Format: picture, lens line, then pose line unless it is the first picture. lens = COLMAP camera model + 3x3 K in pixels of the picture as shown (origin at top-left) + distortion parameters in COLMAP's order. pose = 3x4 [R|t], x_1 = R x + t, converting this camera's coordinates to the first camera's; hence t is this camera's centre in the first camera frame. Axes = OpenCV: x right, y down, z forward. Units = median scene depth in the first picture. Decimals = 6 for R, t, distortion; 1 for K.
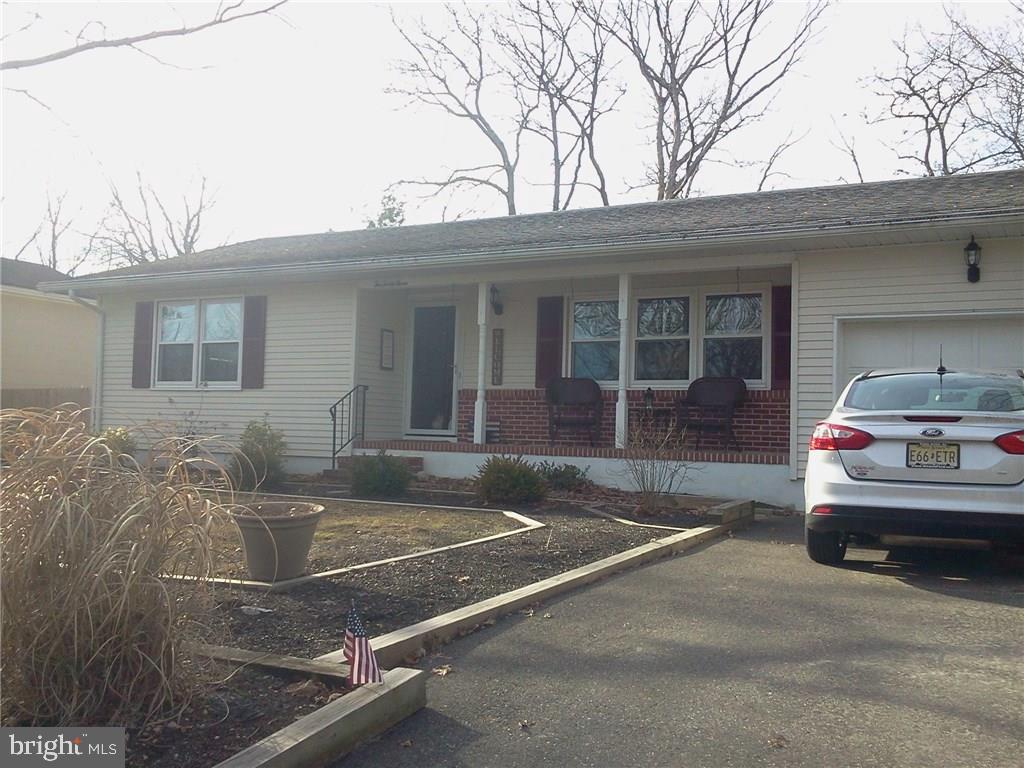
lens RADIAL K [[1007.7, 0, 508.6], [0, 1007.7, 385.9], [0, 0, 1]] dist [0.004338, 0.000000]
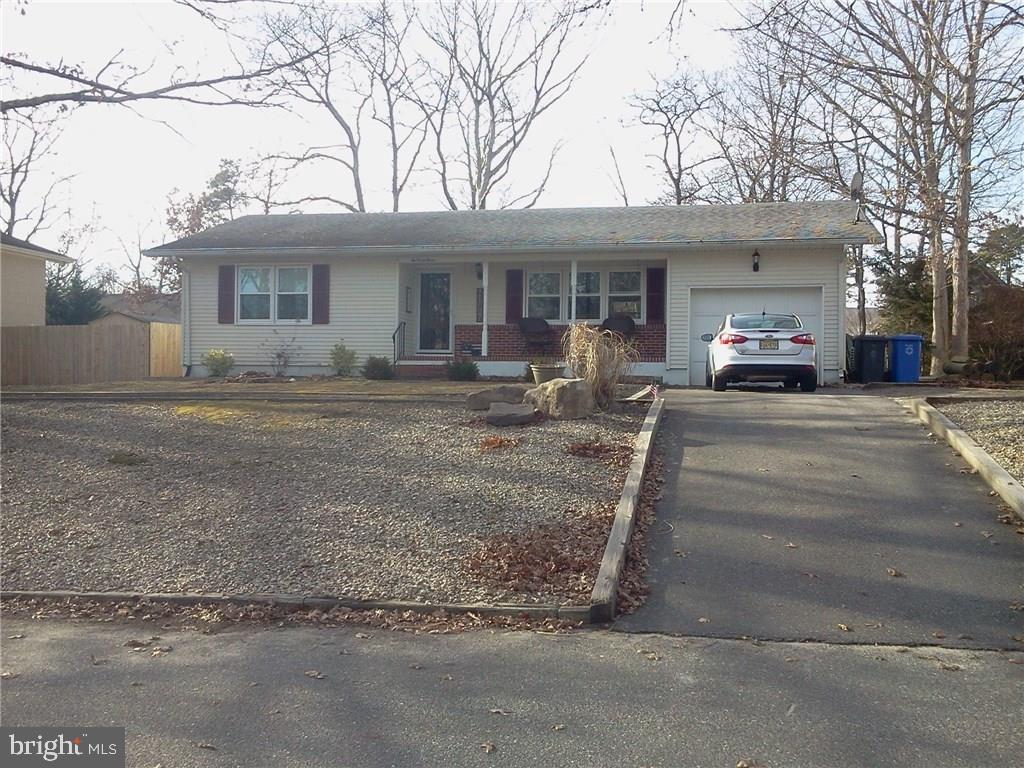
lens RADIAL K [[1007.7, 0, 514.5], [0, 1007.7, 383.5], [0, 0, 1]] dist [0.004338, 0.000000]
pose [[0.956353, -0.014443, 0.291857, -0.450555], [-0.000792, 0.998646, 0.052014, 0.014089], [-0.292213, -0.049975, 0.955047, -0.613276]]
